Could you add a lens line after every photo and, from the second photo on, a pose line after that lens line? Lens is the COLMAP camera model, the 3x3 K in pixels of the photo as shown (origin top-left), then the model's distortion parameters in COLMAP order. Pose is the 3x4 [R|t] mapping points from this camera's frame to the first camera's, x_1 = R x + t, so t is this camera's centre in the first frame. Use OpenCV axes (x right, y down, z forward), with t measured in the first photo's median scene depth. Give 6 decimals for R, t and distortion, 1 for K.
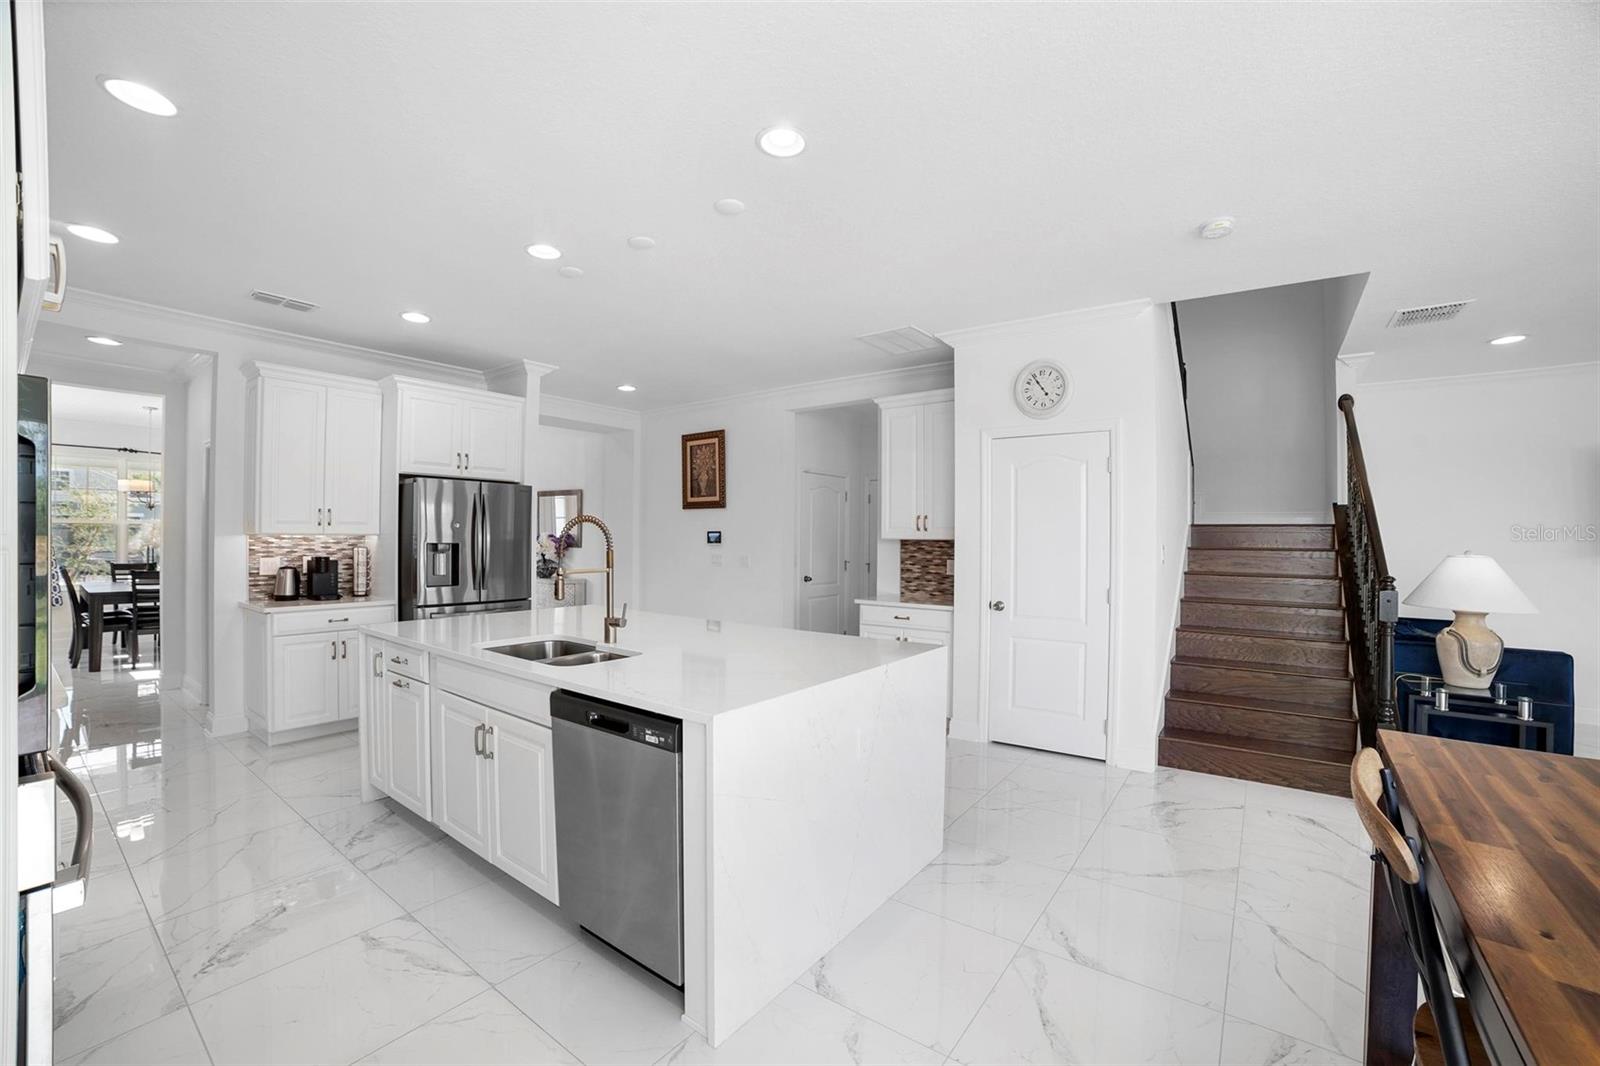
lens RADIAL K [[671.6, 0, 803.3], [0, 671.6, 537.0], [0, 0, 1]] dist [-0.098652, 0.034810]
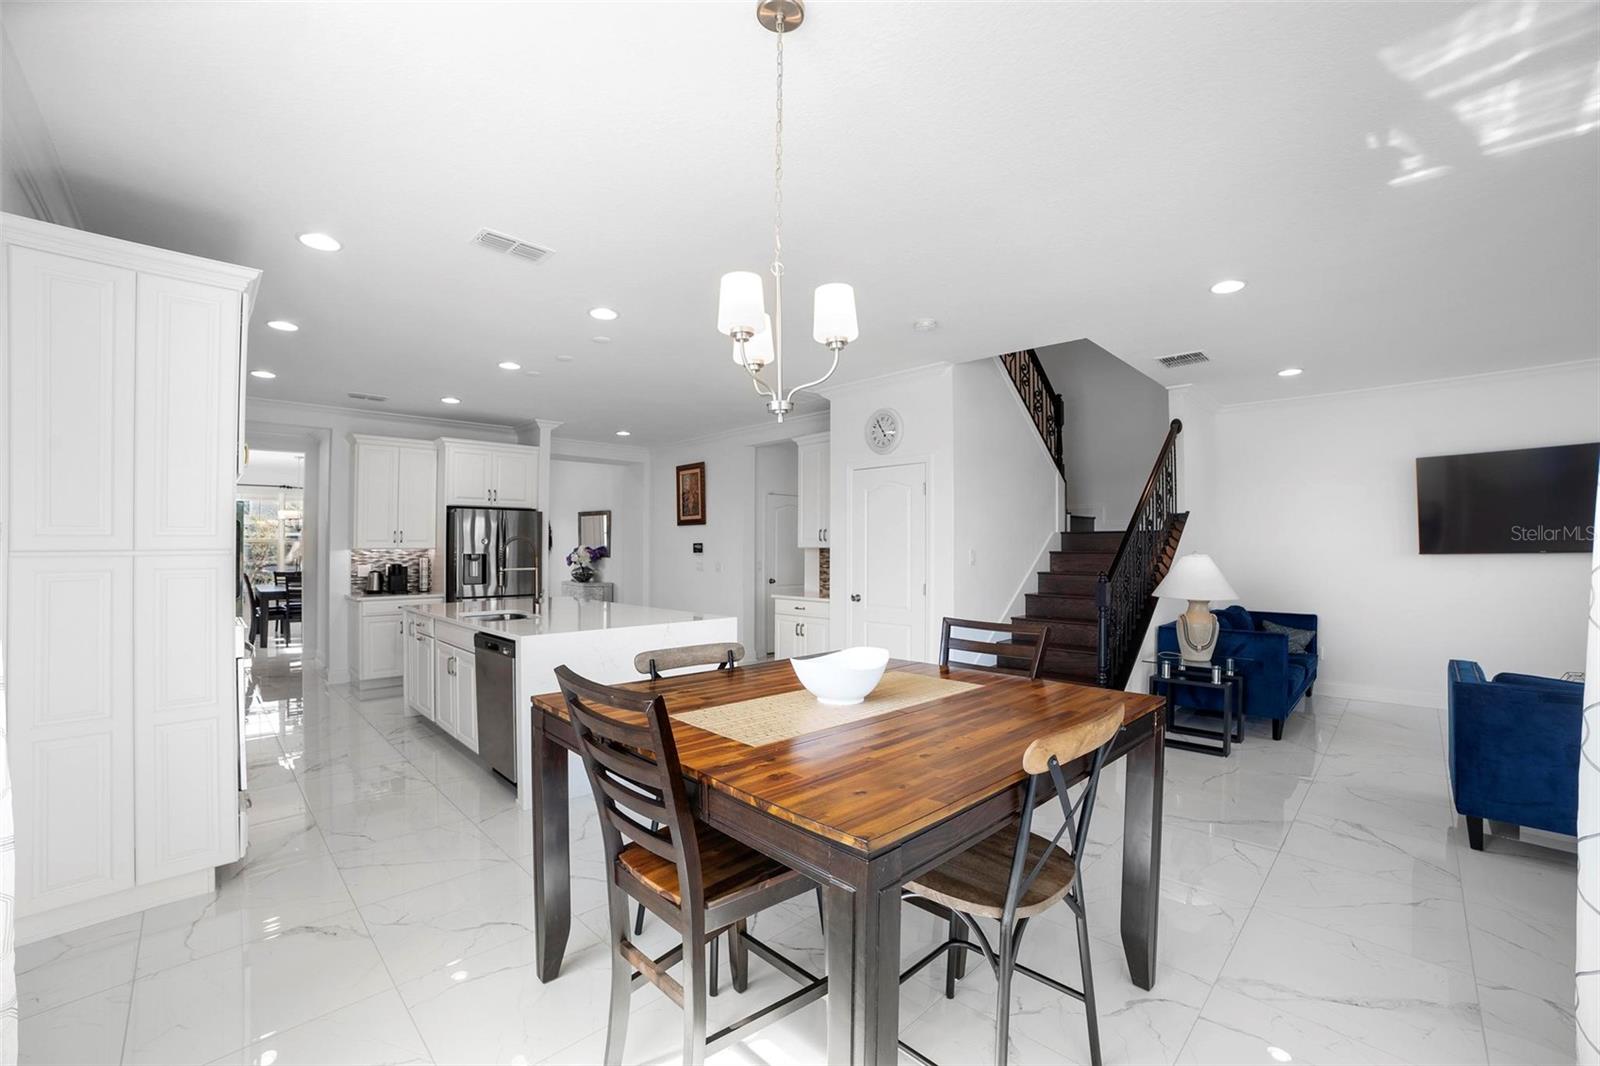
lens RADIAL K [[671.6, 0, 803.3], [0, 671.6, 537.0], [0, 0, 1]] dist [-0.098652, 0.034810]
pose [[0.988838, -0.013778, -0.148354, 0.359123], [0.011461, 0.999799, -0.016466, 0.004096], [0.148551, 0.014582, 0.988797, -0.301018]]
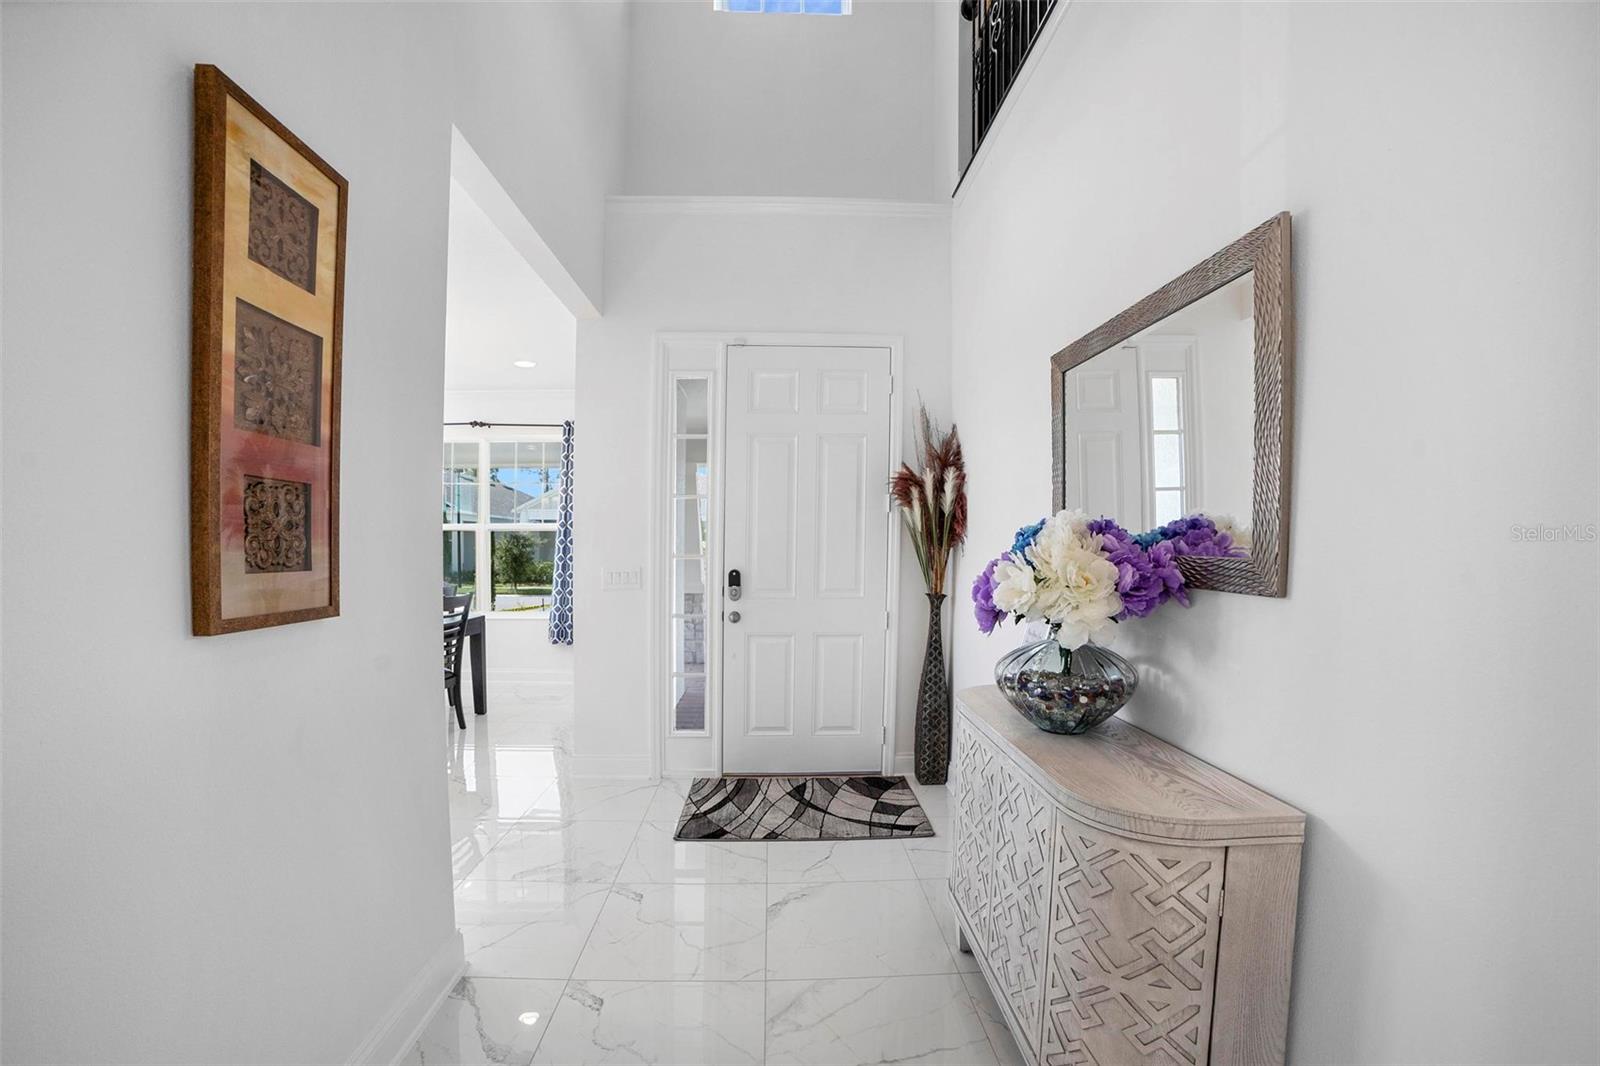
lens RADIAL K [[671.6, 0, 803.3], [0, 671.6, 537.0], [0, 0, 1]] dist [-0.098652, 0.034810]
pose [[0.632273, -0.014686, -0.774606, -0.500260], [-0.005984, 0.999698, -0.023838, 0.010624], [0.774722, 0.019707, 0.631994, 1.420897]]
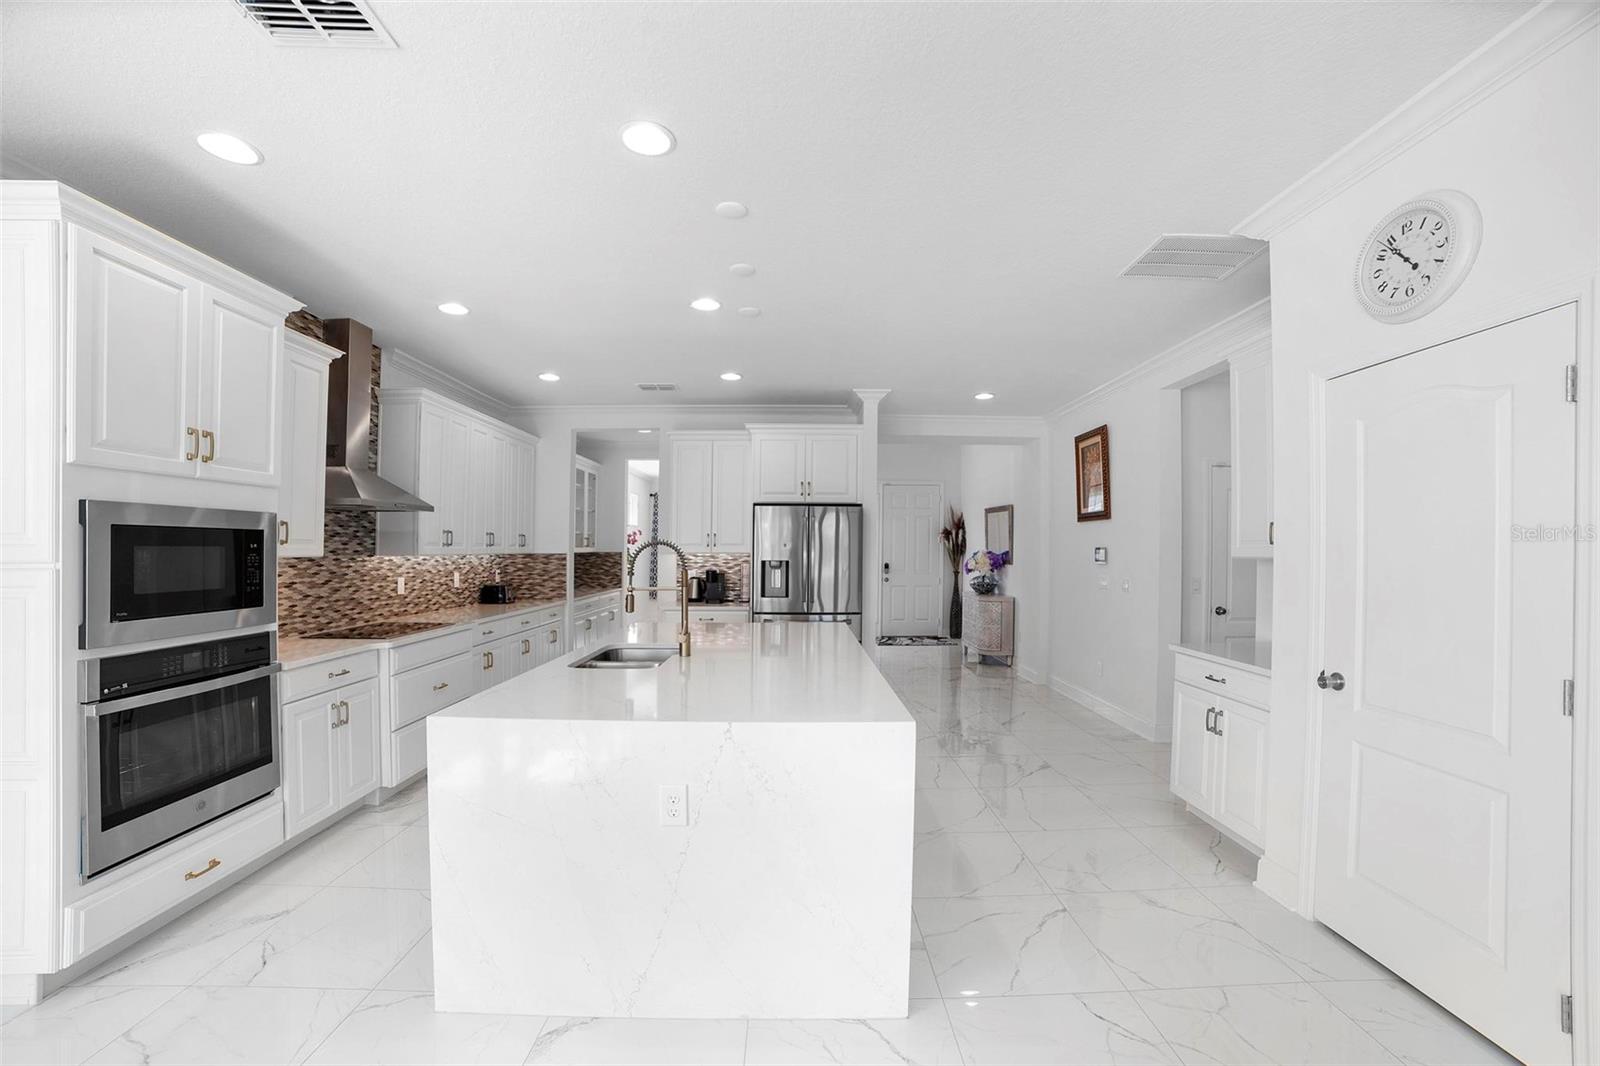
lens RADIAL K [[651.0, 0, 800.0], [0, 651.0, 533.0], [0, 0, 1]] dist [-0.111057, 0.030218]
pose [[0.601913, -0.026813, -0.798112, 0.397139], [0.002945, 0.999504, -0.031358, -0.003072], [0.798556, 0.016524, 0.601693, 0.326419]]
